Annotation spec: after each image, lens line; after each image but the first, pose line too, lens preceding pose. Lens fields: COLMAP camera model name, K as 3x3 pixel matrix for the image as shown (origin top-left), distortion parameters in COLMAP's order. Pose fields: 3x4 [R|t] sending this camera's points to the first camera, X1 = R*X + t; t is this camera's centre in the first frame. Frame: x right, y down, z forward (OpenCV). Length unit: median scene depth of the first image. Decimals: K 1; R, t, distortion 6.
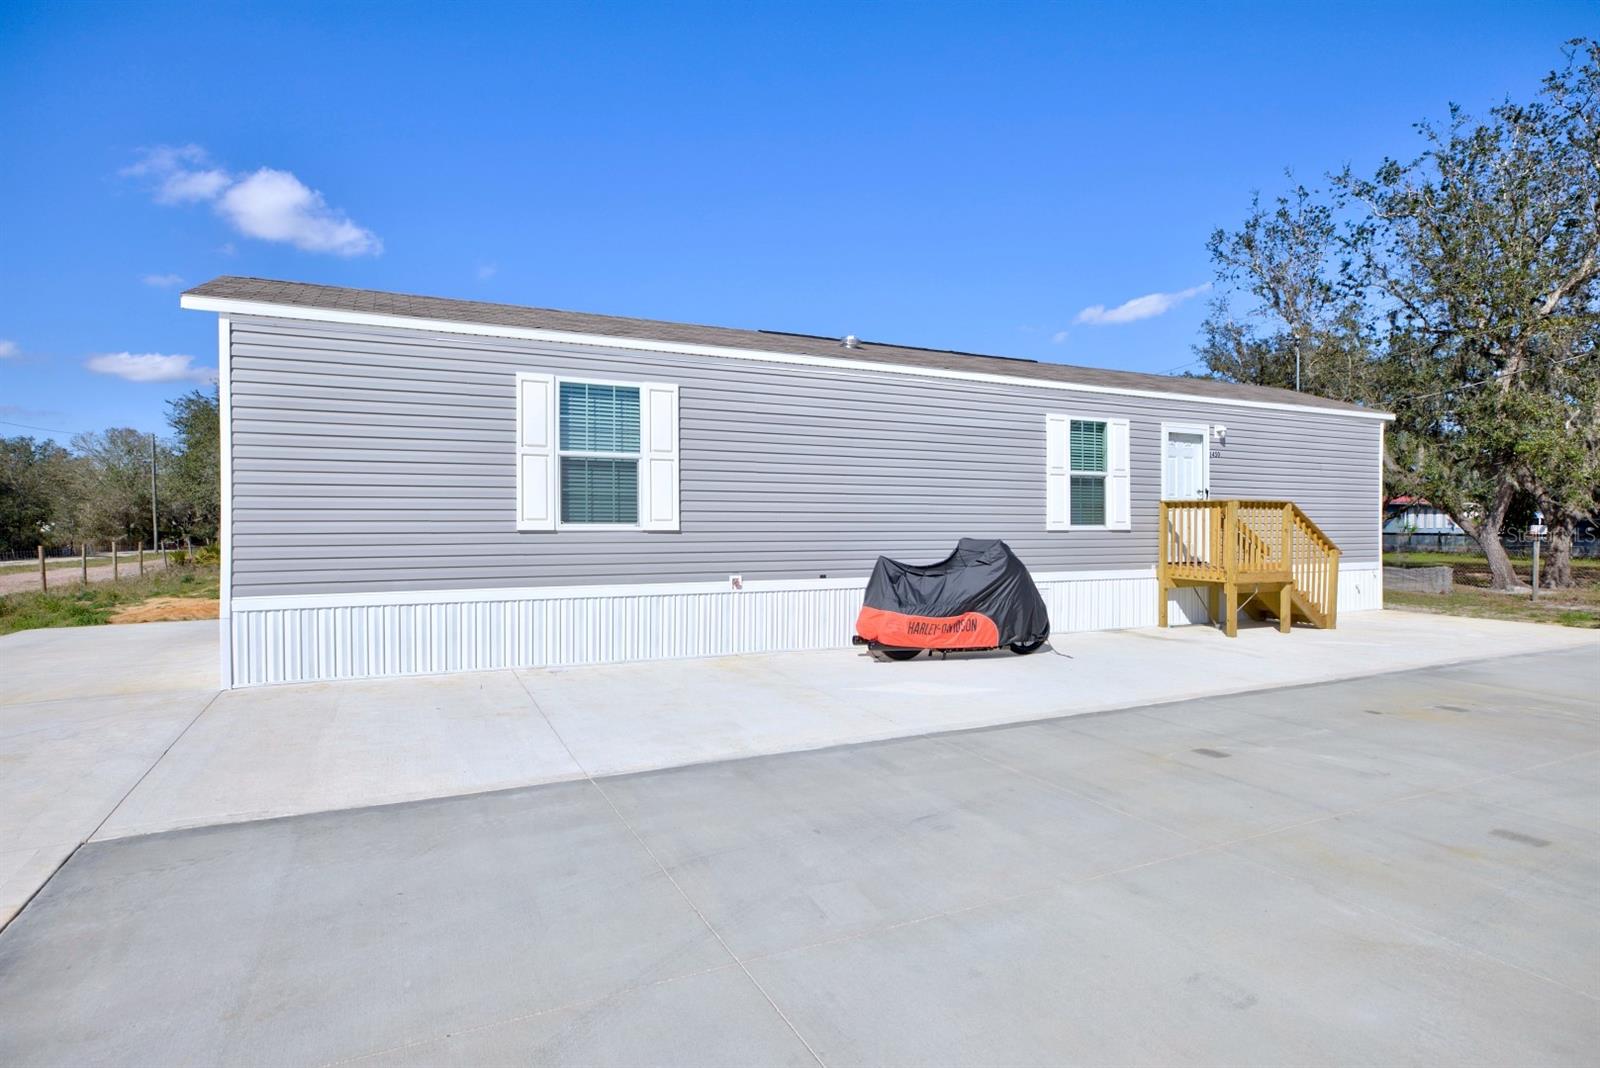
lens RADIAL K [[860.0, 0, 800.8], [0, 860.0, 540.0], [0, 0, 1]] dist [0.010753, 0.000455]
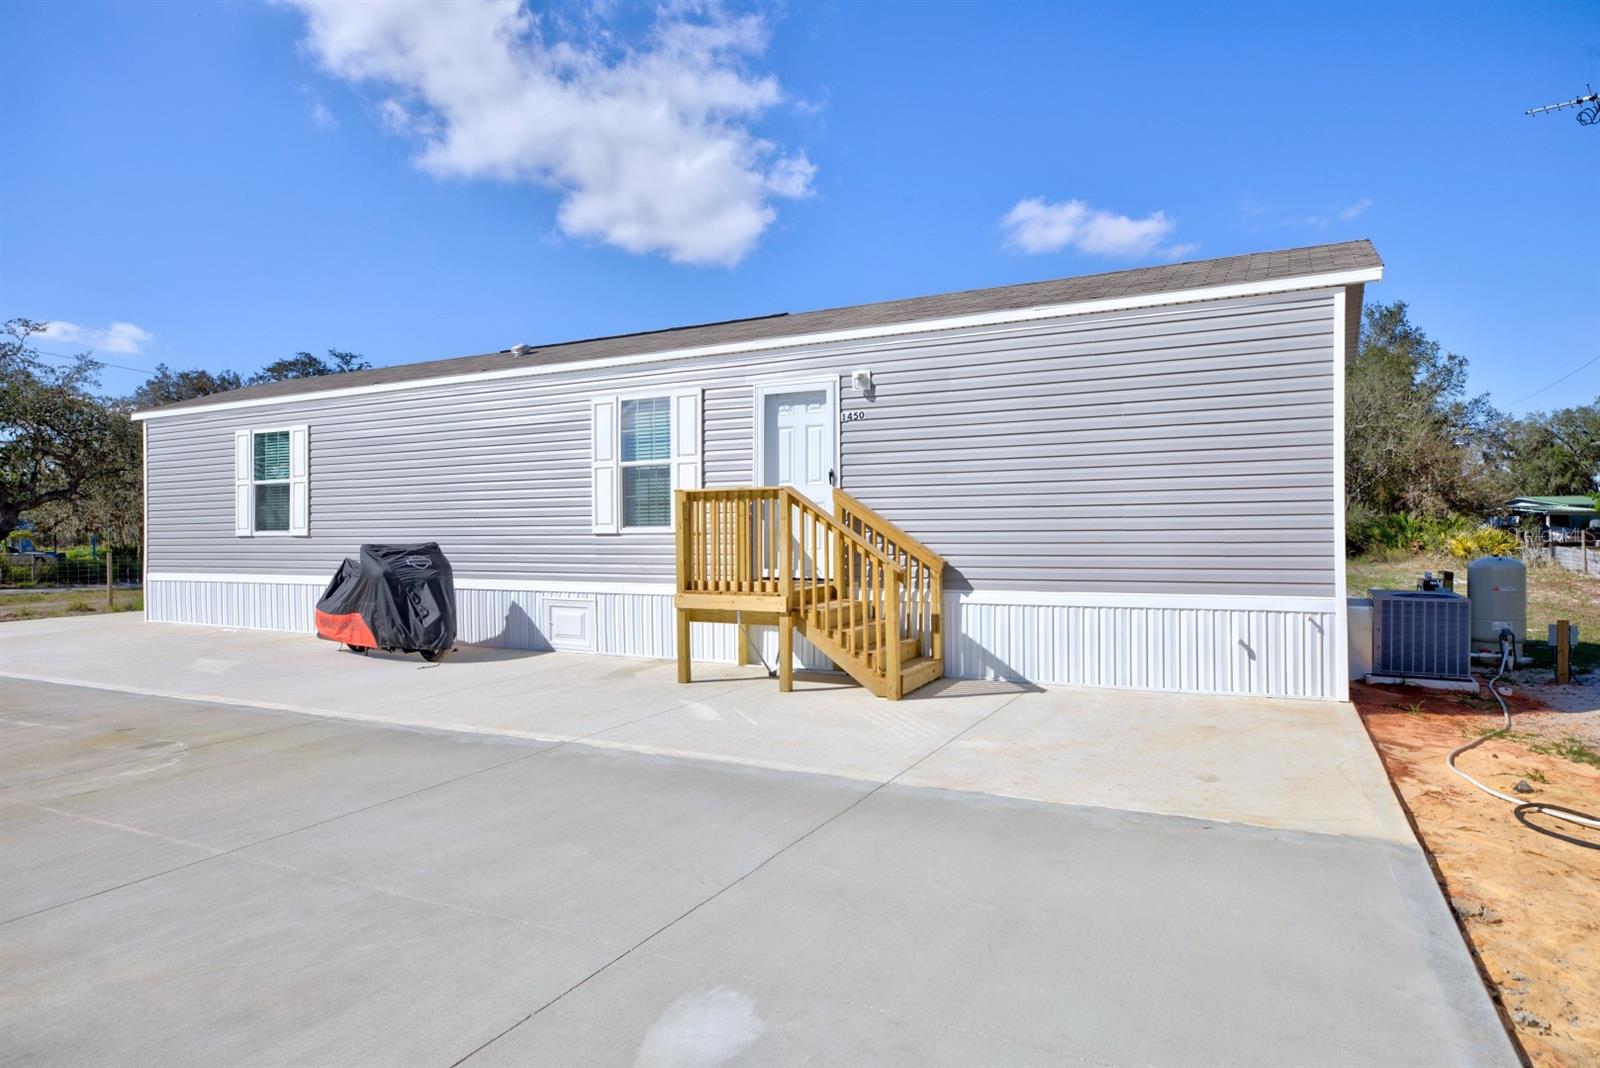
lens RADIAL K [[986.6, 0, 795.6], [0, 986.6, 526.6], [0, 0, 1]] dist [0.023676, 0.001700]
pose [[0.570797, -0.008587, -0.821047, 1.205109], [-0.000185, 0.999944, -0.010587, -0.007288], [0.821092, 0.006195, 0.570763, 0.594485]]
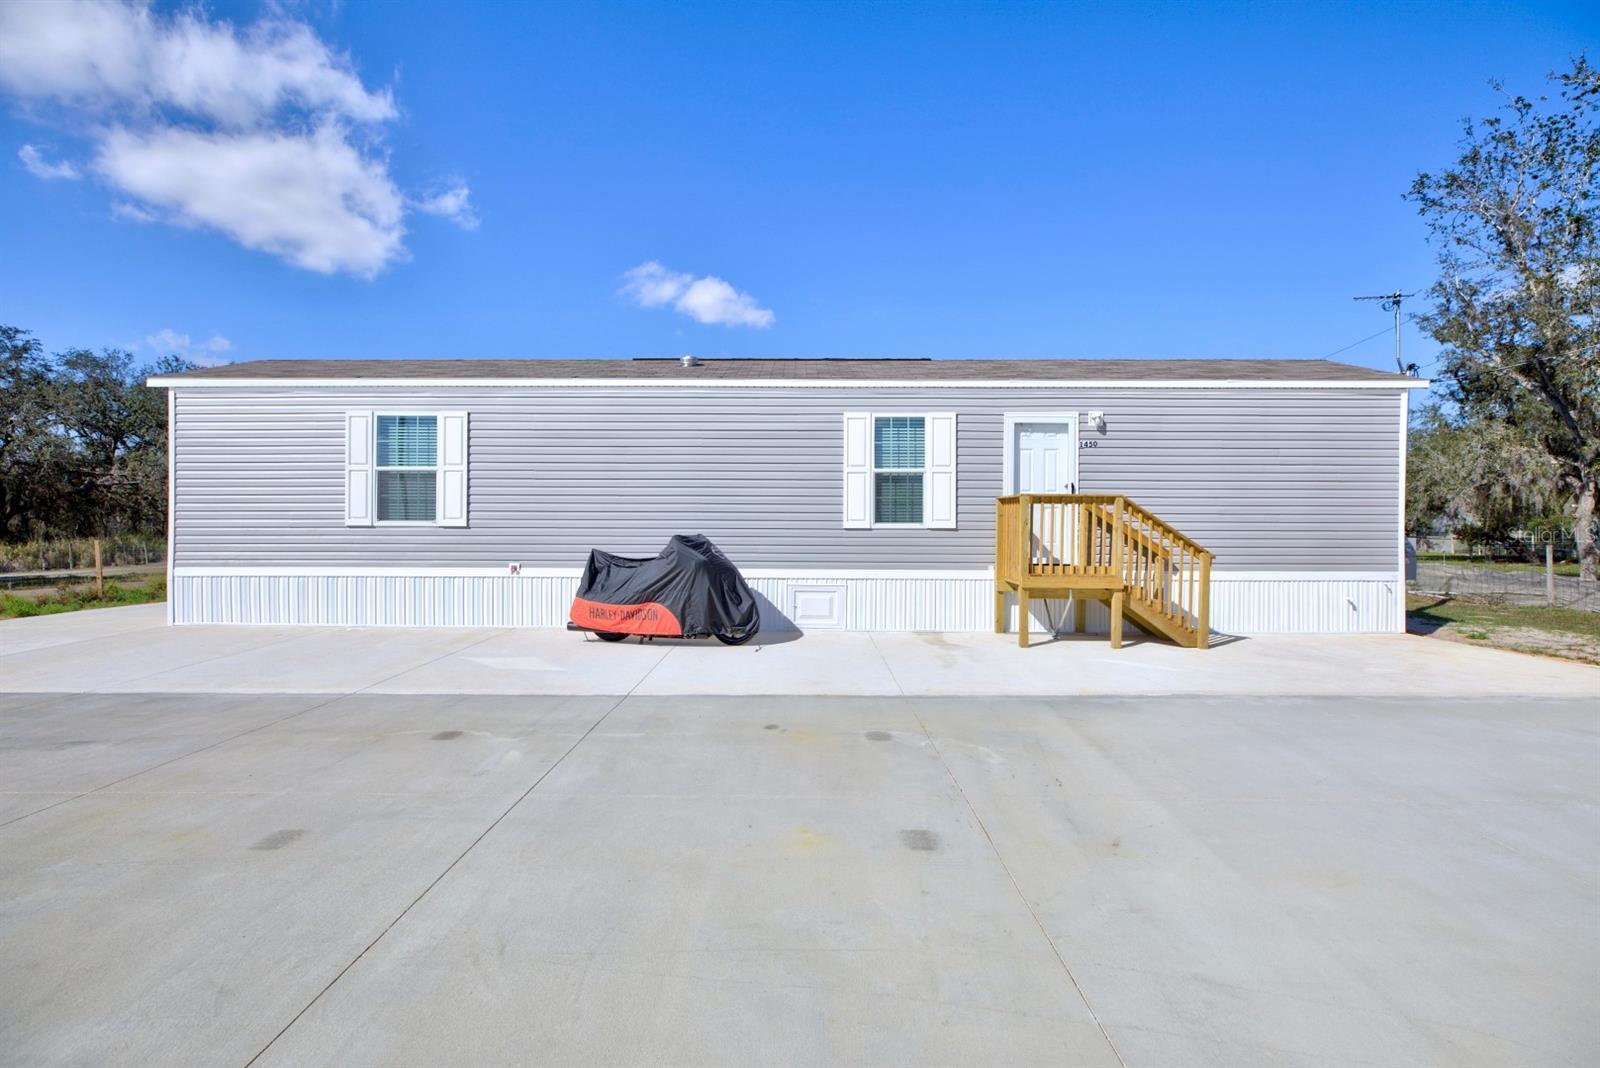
lens RADIAL K [[719.6, 0, 799.9], [0, 719.6, 542.2], [0, 0, 1]] dist [0.005378, -0.000458]
pose [[0.890701, 0.013213, -0.454398, 0.619524], [-0.010063, 0.999906, 0.009352, -0.001792], [0.454478, -0.003757, 0.890750, 0.219803]]
